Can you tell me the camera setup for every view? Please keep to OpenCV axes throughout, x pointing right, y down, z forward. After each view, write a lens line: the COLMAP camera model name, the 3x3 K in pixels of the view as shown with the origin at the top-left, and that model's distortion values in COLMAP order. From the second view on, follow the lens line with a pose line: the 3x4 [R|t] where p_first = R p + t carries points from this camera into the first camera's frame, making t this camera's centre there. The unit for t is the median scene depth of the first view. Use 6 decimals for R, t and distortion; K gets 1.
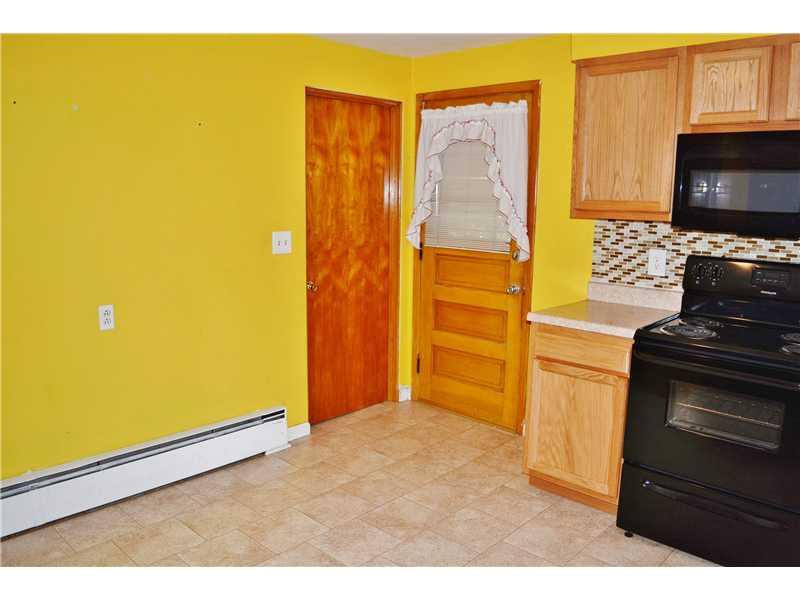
lens RADIAL K [[636.2, 0, 400.3], [0, 636.2, 301.0], [0, 0, 1]] dist [-0.092834, 0.015206]
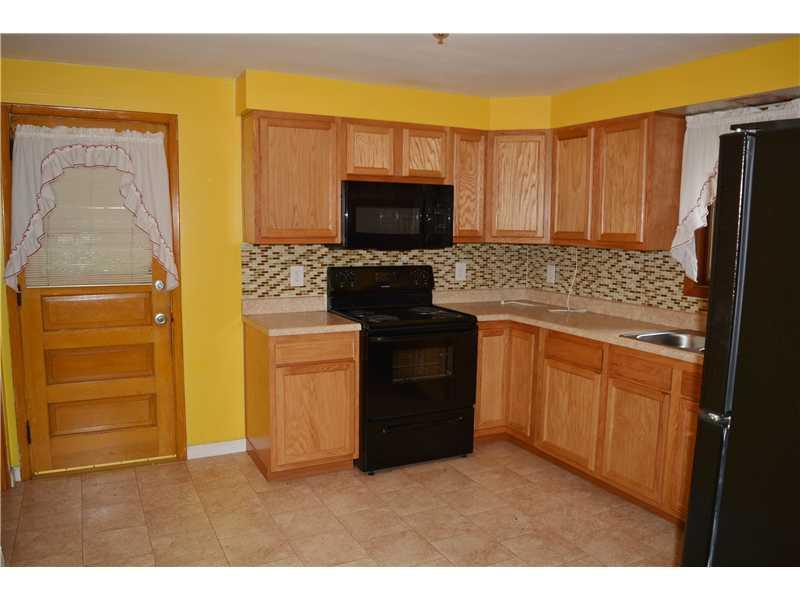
lens RADIAL K [[636.2, 0, 399.8], [0, 636.2, 300.0], [0, 0, 1]] dist [-0.092834, 0.015206]
pose [[0.328147, -0.123423, 0.936529, -0.726421], [0.147964, 0.985905, 0.078086, -0.081991], [-0.932966, 0.112949, 0.341784, 0.362077]]
